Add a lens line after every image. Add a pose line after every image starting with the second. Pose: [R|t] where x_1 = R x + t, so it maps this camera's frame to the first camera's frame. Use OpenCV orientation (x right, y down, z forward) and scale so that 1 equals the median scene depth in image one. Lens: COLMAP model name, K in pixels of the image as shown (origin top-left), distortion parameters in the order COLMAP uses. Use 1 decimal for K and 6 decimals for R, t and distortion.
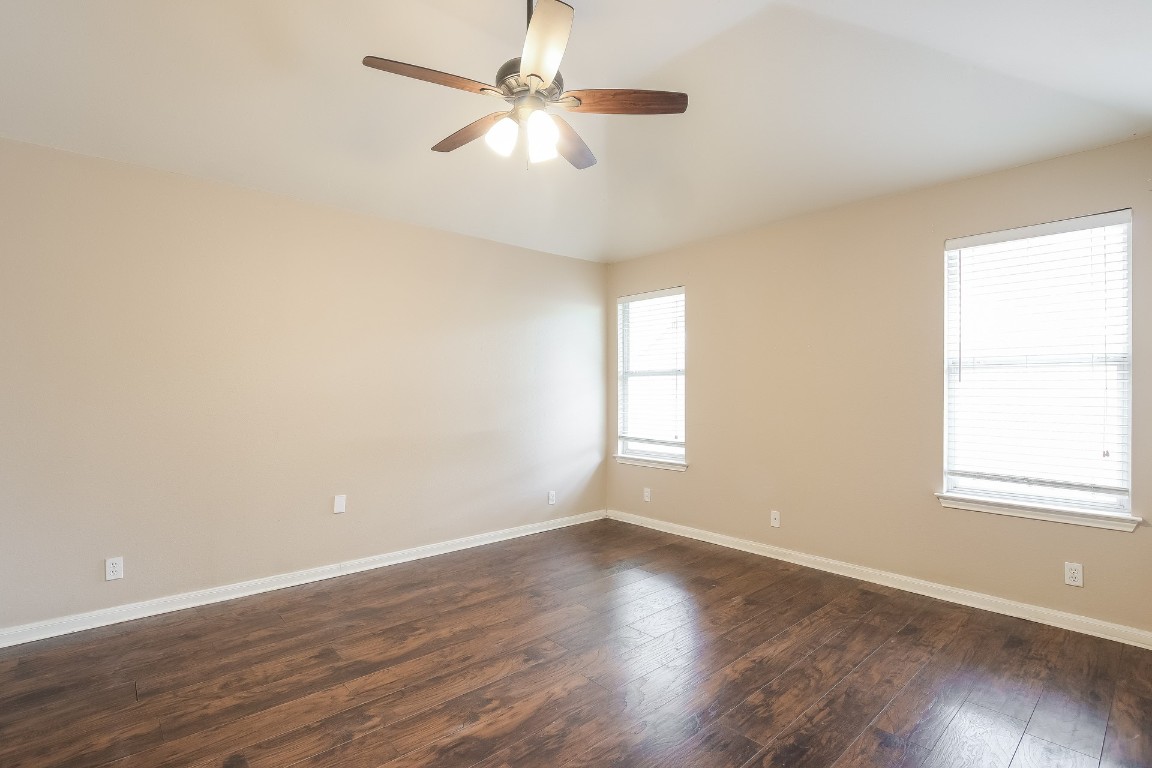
lens RADIAL K [[545.6, 0, 579.8], [0, 545.6, 388.1], [0, 0, 1]] dist [-0.015330, 0.001857]
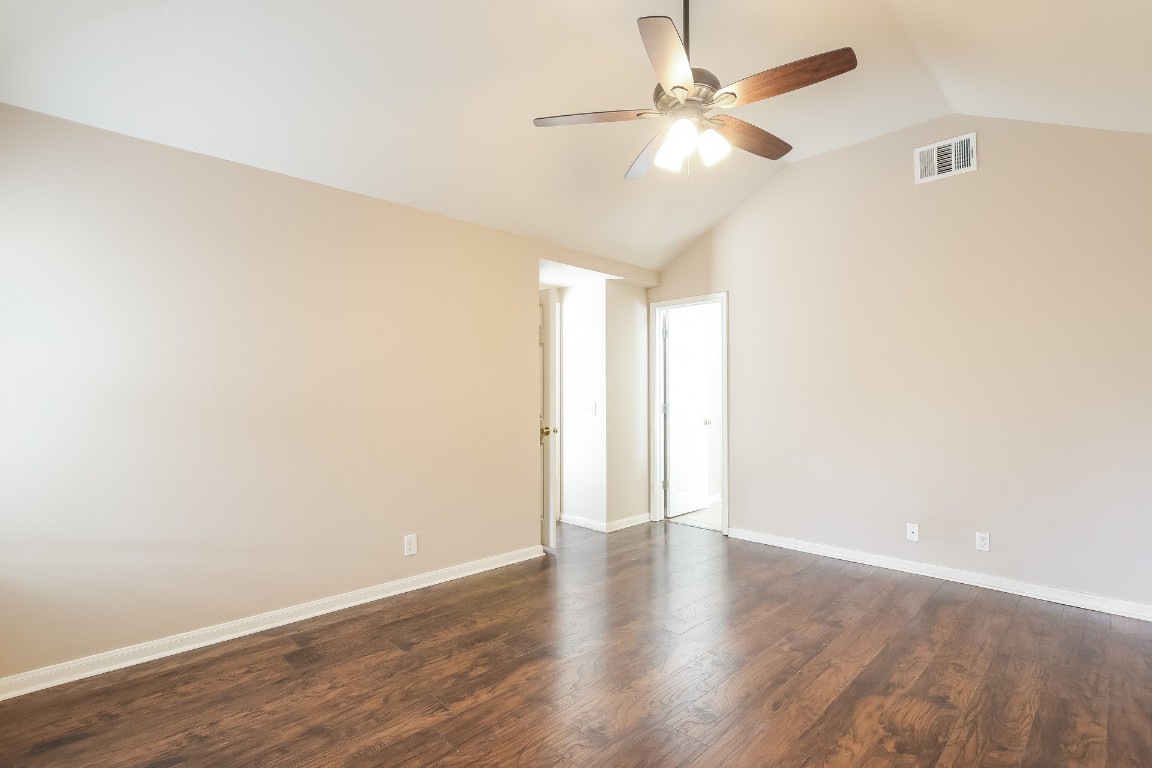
lens RADIAL K [[545.6, 0, 579.8], [0, 545.6, 388.1], [0, 0, 1]] dist [-0.015330, 0.001857]
pose [[-0.998944, 0.000873, -0.045936, 0.109649], [0.001594, 0.999876, -0.015665, 0.003240], [0.045917, -0.015721, -0.998822, 1.414348]]
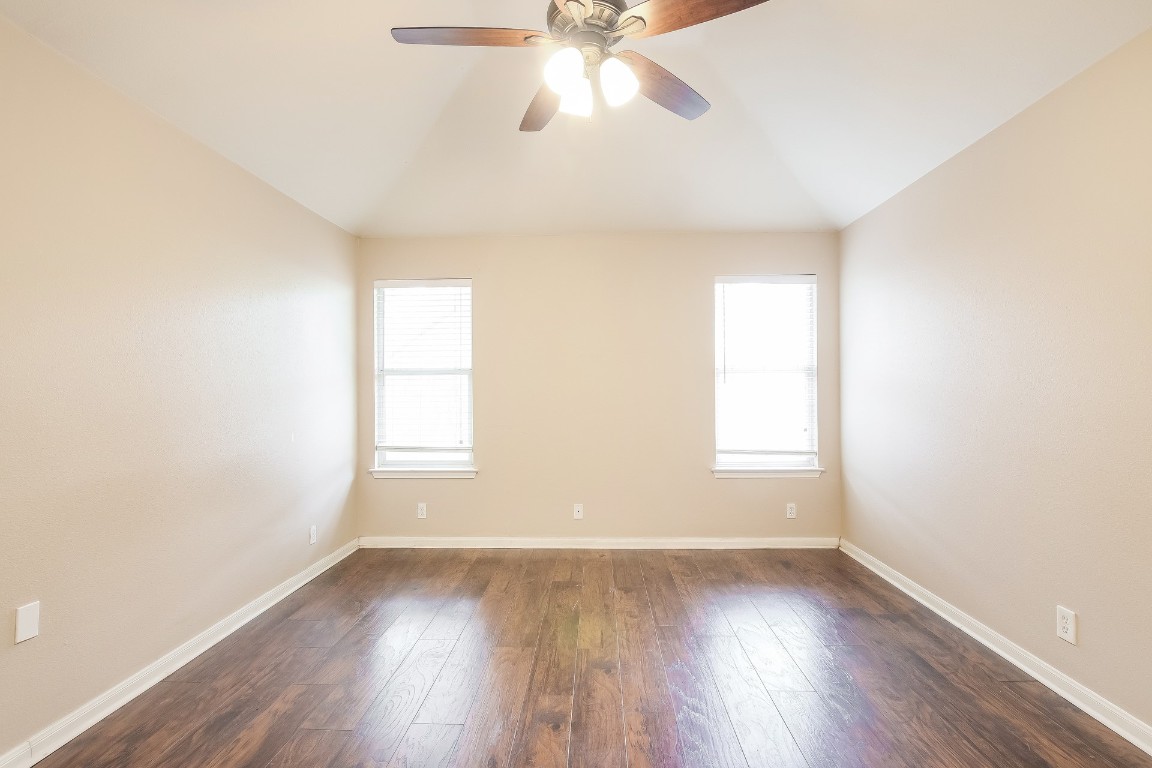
lens RADIAL K [[545.6, 0, 579.8], [0, 545.6, 388.1], [0, 0, 1]] dist [-0.015330, 0.001857]
pose [[0.689582, -0.003443, 0.724200, -0.495804], [0.003788, 0.999992, 0.001148, -0.001615], [-0.724198, 0.001952, 0.689589, 0.318231]]
